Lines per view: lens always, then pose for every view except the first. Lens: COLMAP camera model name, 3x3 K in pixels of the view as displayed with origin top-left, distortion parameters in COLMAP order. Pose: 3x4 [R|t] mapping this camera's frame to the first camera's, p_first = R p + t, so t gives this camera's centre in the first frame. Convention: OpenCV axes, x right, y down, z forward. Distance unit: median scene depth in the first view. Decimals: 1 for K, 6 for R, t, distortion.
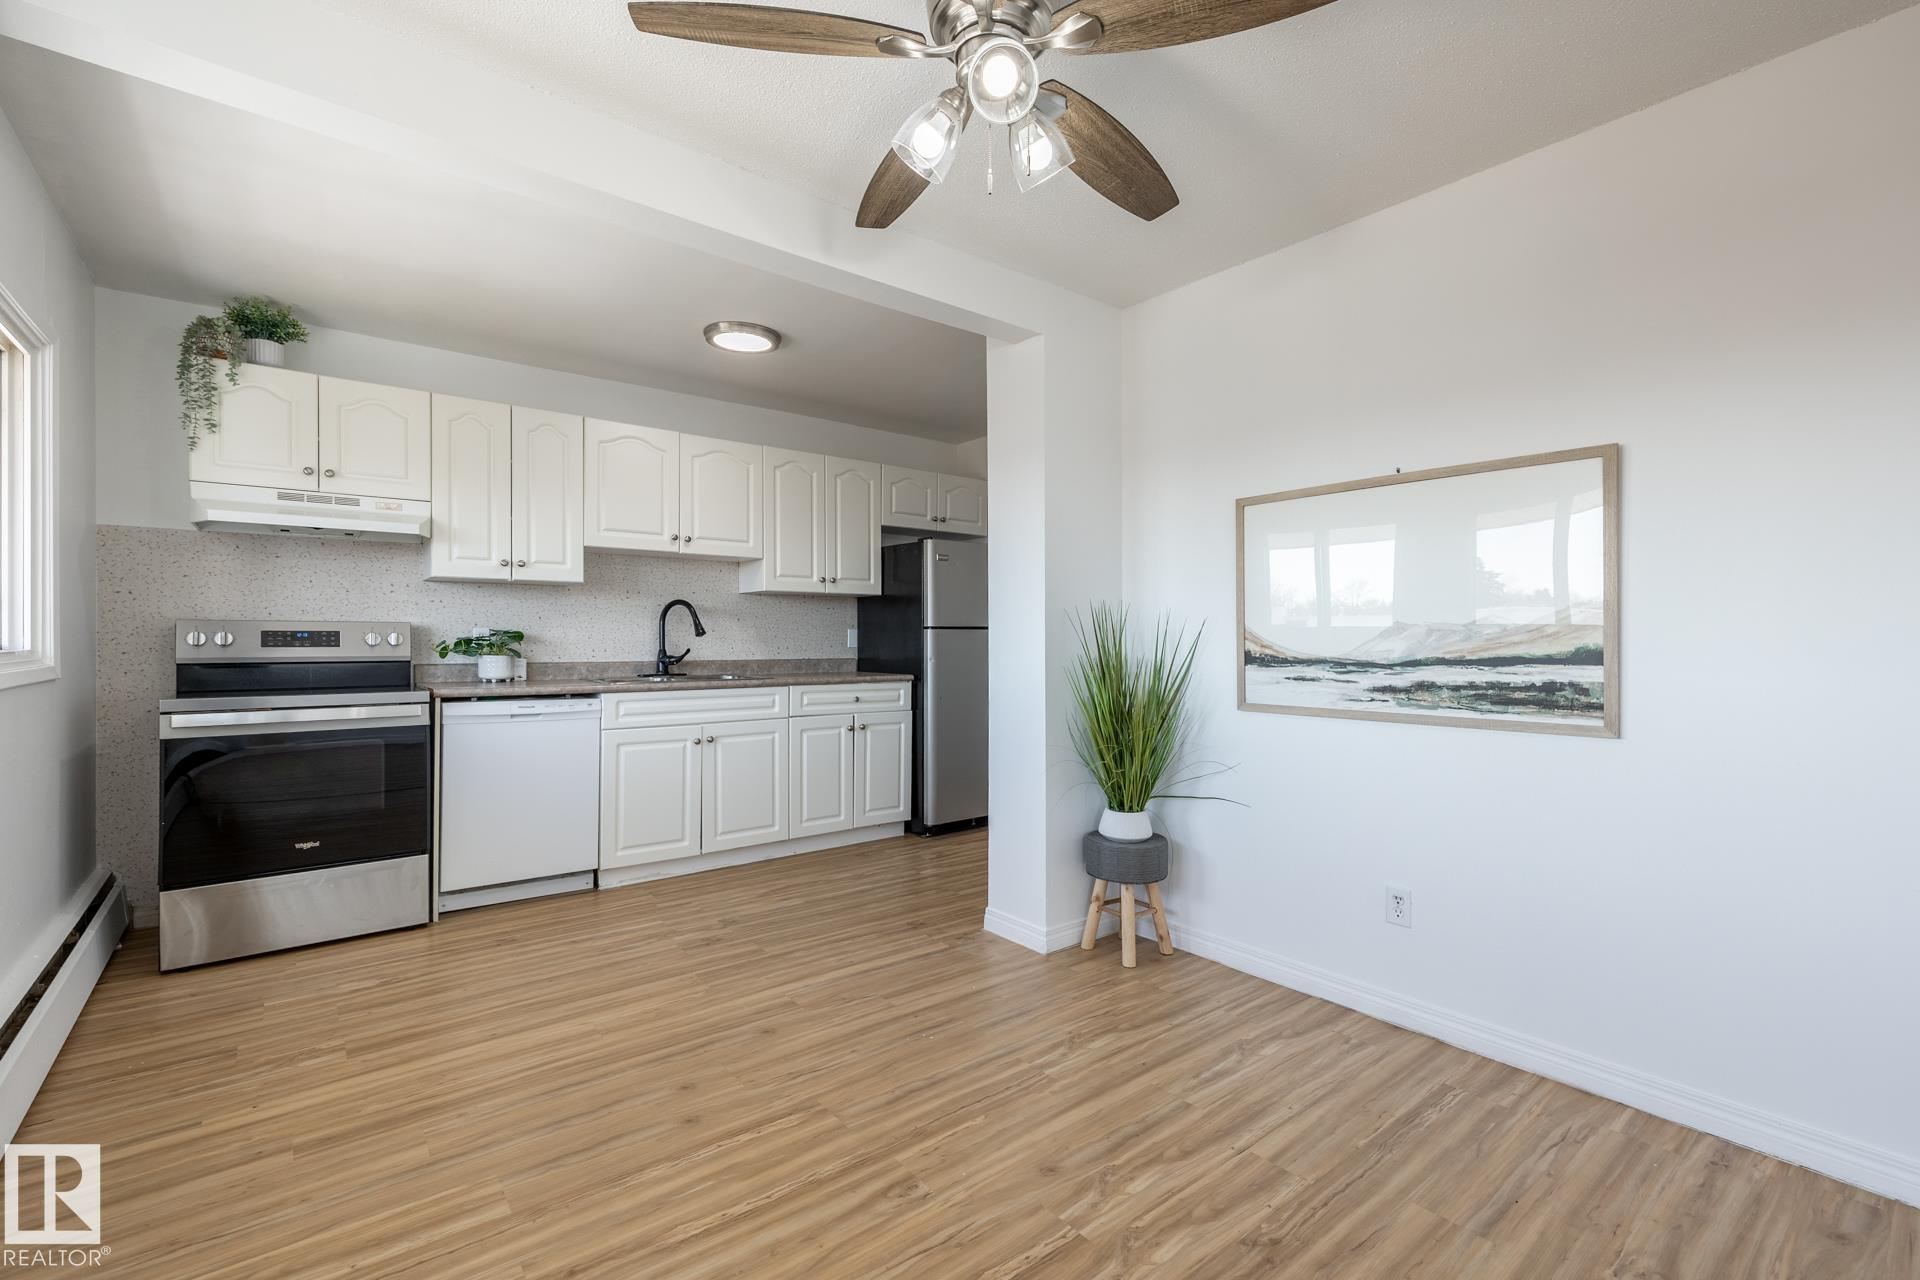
lens RADIAL K [[823.2, 0, 953.9], [0, 823.2, 648.4], [0, 0, 1]] dist [-0.002605, 0.001466]
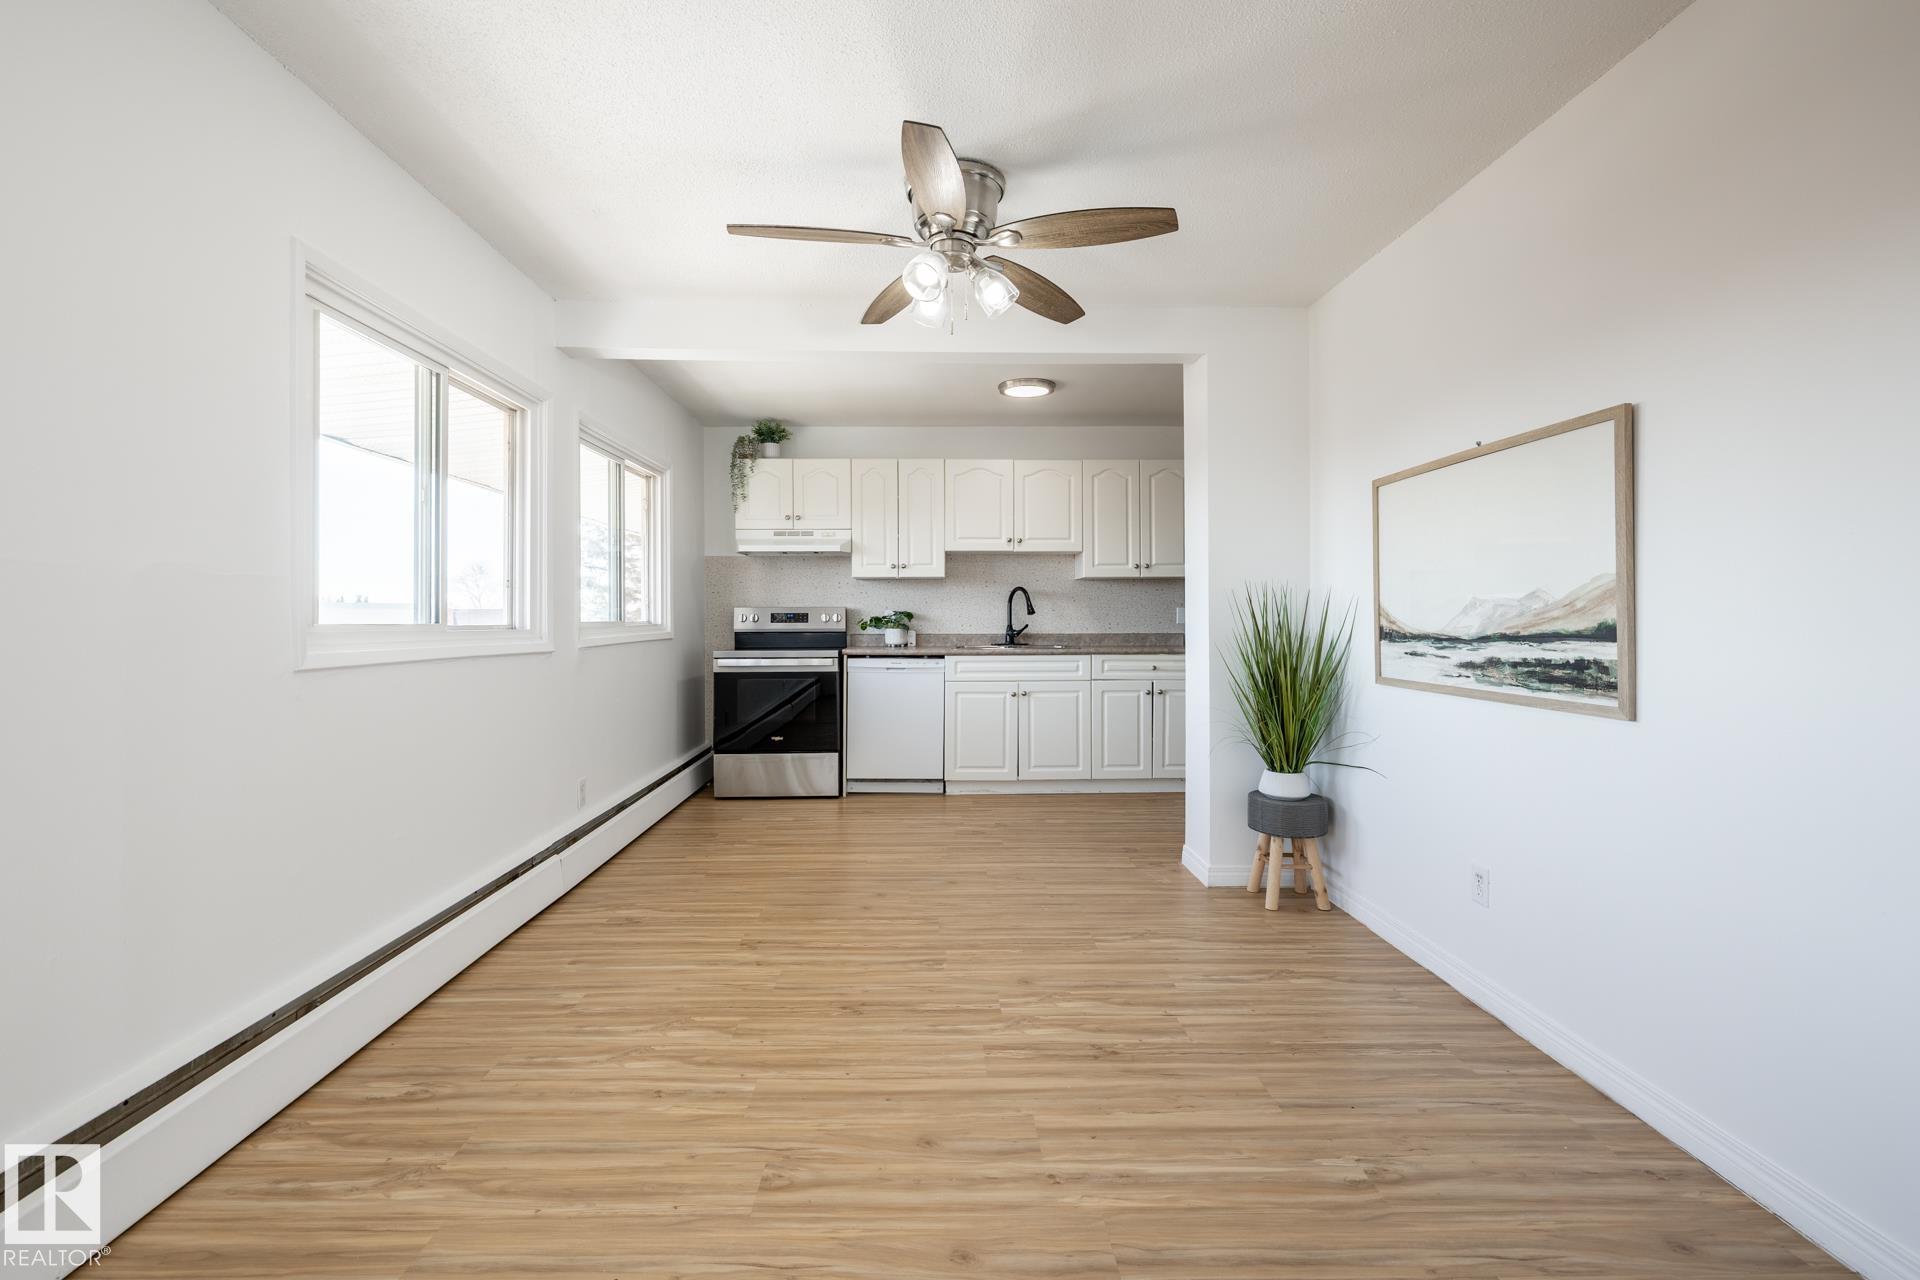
lens RADIAL K [[823.2, 0, 947.2], [0, 823.2, 620.9], [0, 0, 1]] dist [-0.002605, 0.001466]
pose [[0.796591, -0.001242, -0.604518, 0.515559], [-0.001986, 0.999987, -0.004671, 0.001824], [0.604516, 0.004921, 0.796578, -0.142526]]
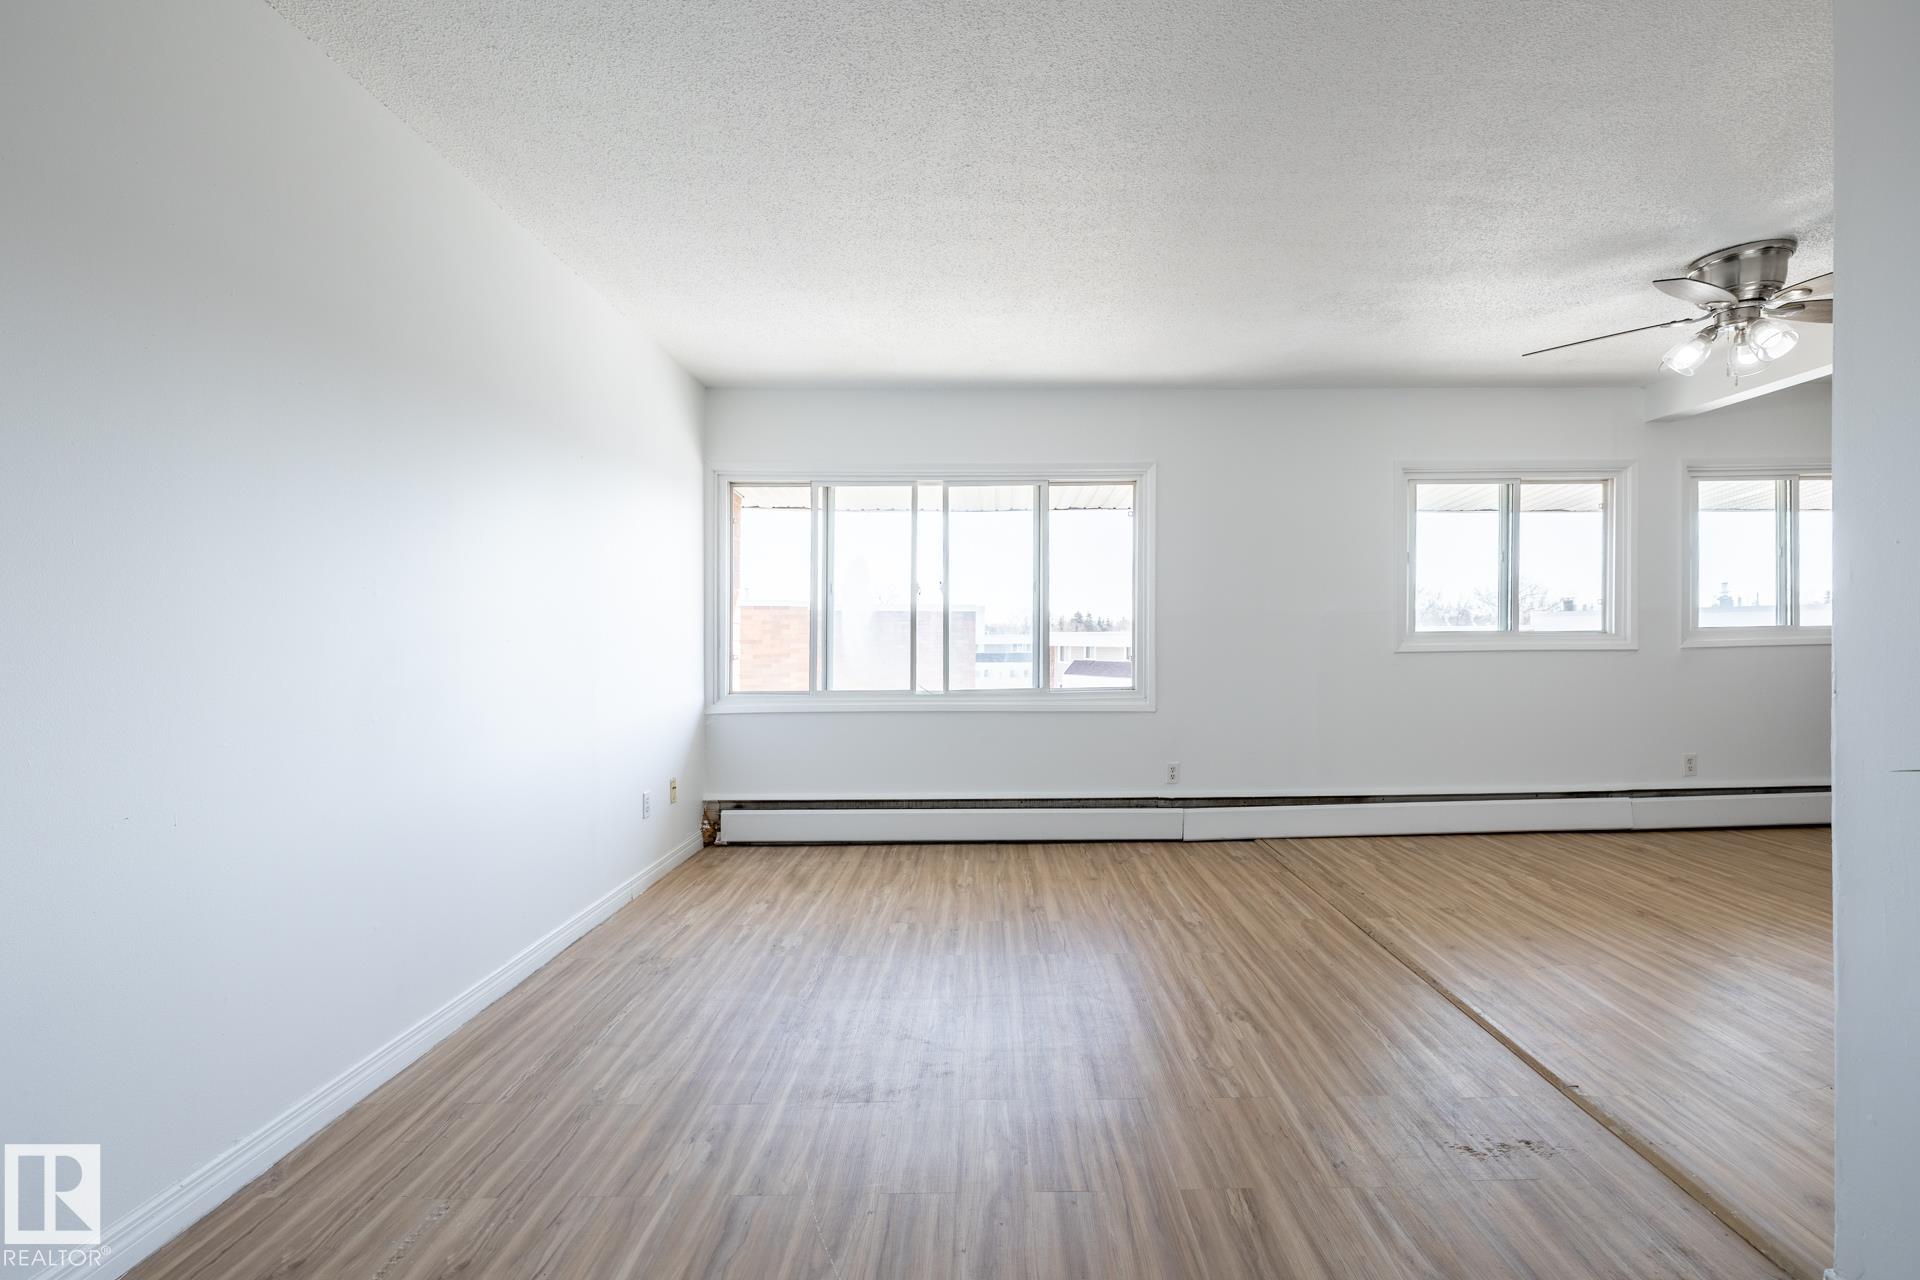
lens RADIAL K [[823.2, 0, 1023.6], [0, 823.2, 633.0], [0, 0, 1]] dist [-0.002605, 0.001466]
pose [[-0.588895, 0.007573, -0.808174, 1.301643], [0.008849, 0.999957, 0.002922, -0.006605], [0.808161, -0.005430, -0.588936, 0.407902]]
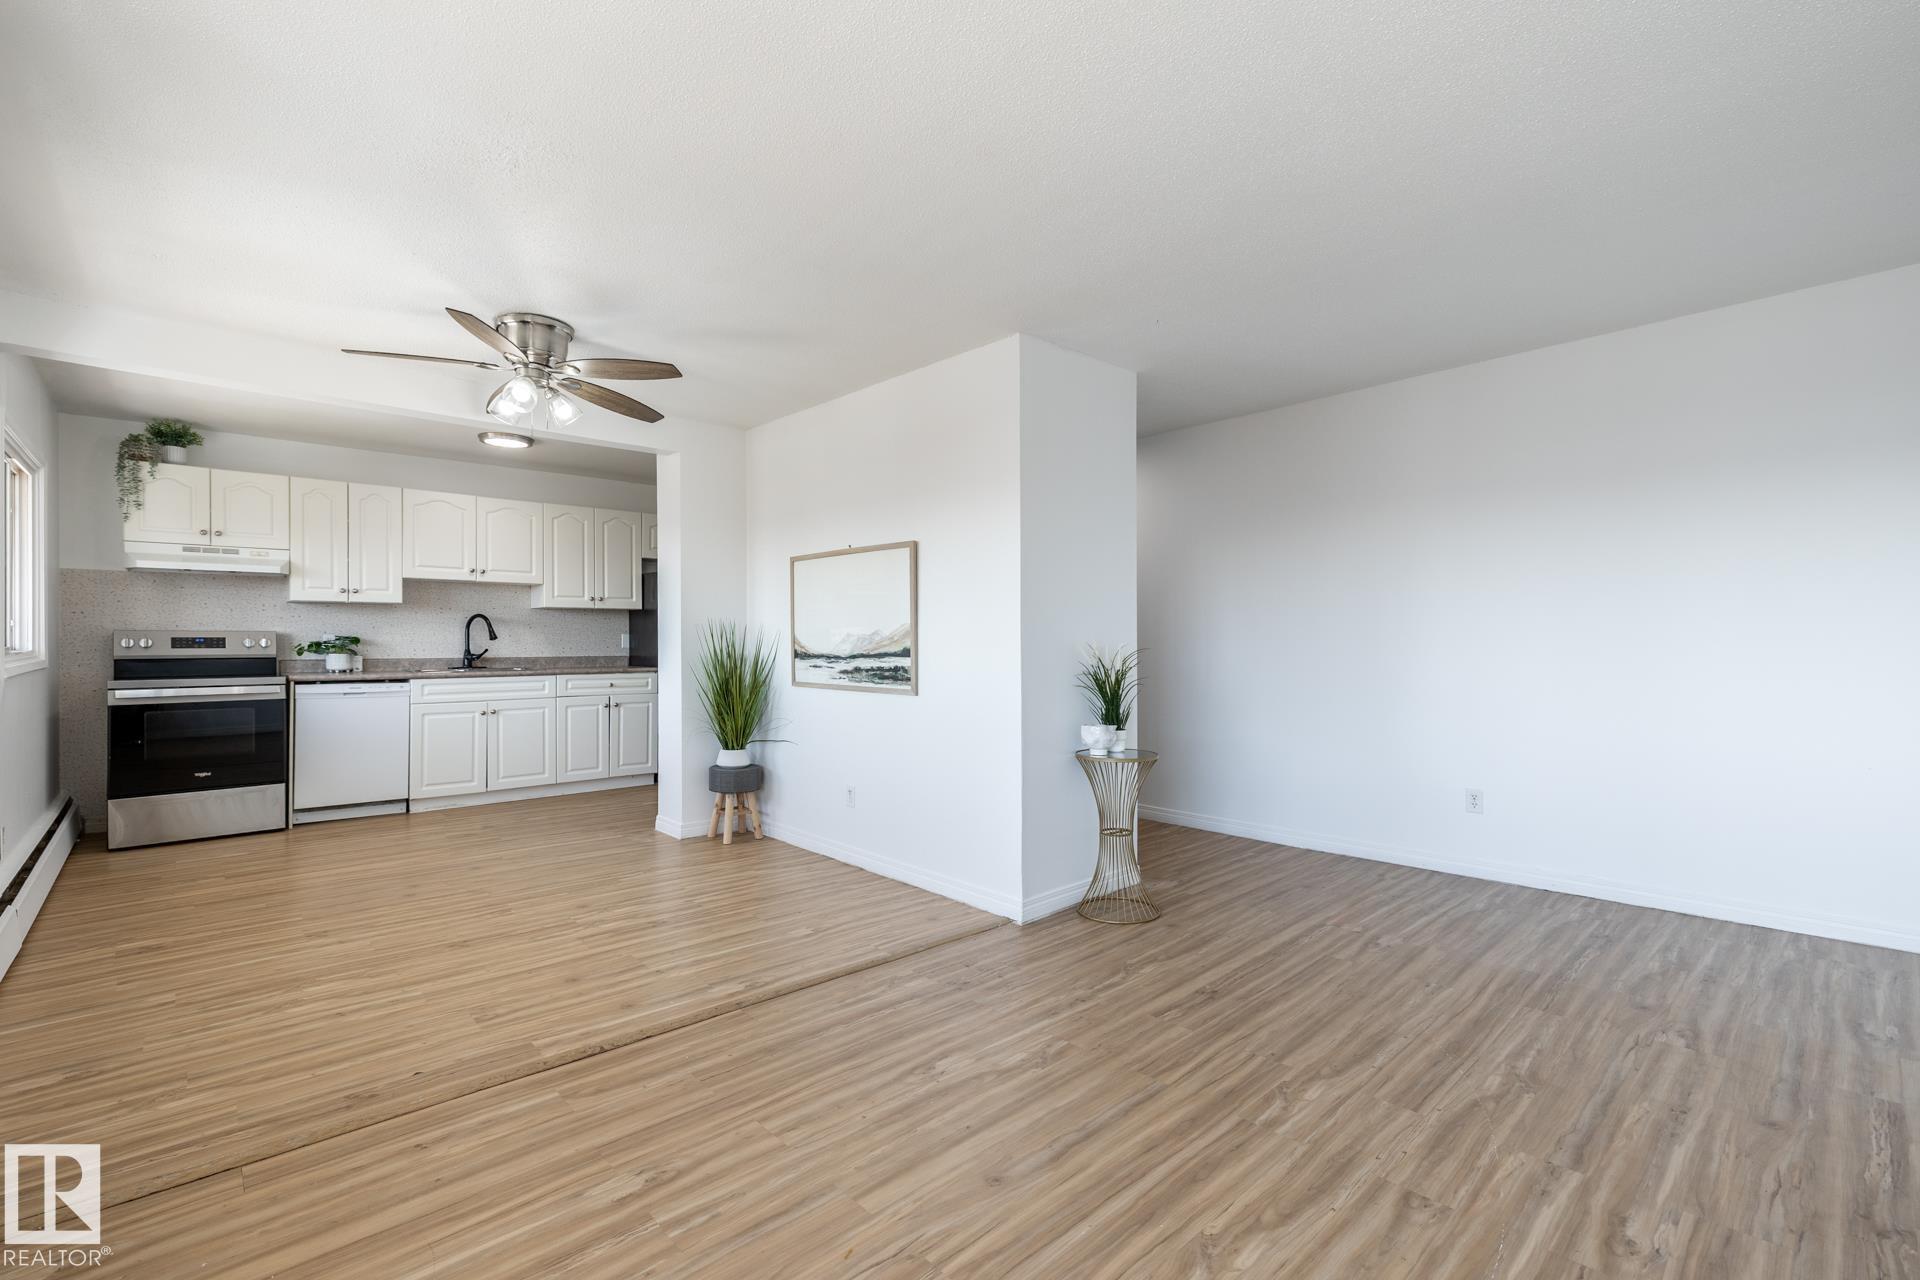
lens RADIAL K [[823.2, 0, 914.2], [0, 823.2, 647.9], [0, 0, 1]] dist [-0.002605, 0.001466]
pose [[0.998982, -0.001222, 0.045096, 0.490487], [0.001182, 0.999999, 0.000902, -0.002092], [-0.045097, -0.000847, 0.998982, -0.617598]]
